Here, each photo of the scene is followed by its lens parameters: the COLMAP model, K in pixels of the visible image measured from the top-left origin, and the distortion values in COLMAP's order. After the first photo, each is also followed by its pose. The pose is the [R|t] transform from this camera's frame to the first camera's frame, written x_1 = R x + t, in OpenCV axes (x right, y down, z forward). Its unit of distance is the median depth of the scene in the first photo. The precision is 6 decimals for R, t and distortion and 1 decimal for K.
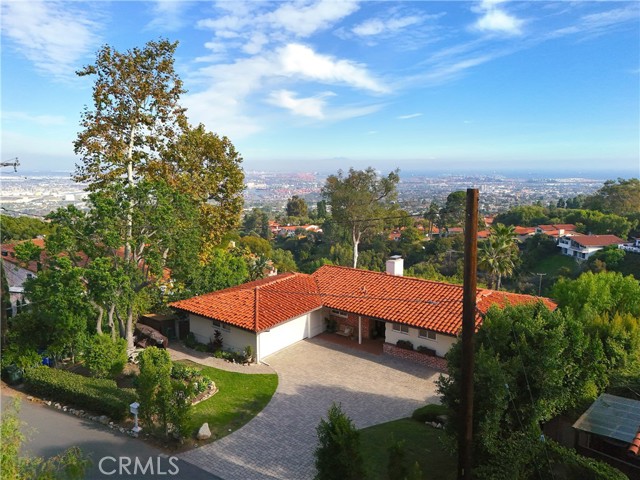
lens RADIAL K [[468.0, 0, 320.6], [0, 468.0, 238.6], [0, 0, 1]] dist [0.061482, -0.021774]
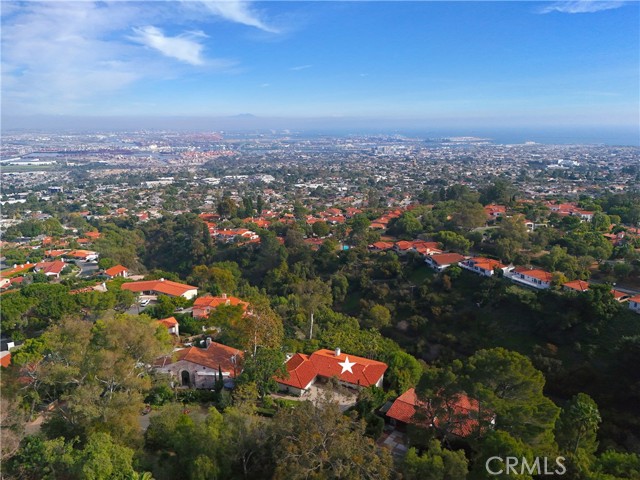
lens RADIAL K [[468.0, 0, 319.5], [0, 468.0, 241.0], [0, 0, 1]] dist [0.061482, -0.021774]
pose [[0.981650, -0.048530, 0.184413, -0.092725], [0.030953, 0.994801, 0.097022, -0.187425], [-0.188163, -0.089534, 0.978048, -0.357361]]
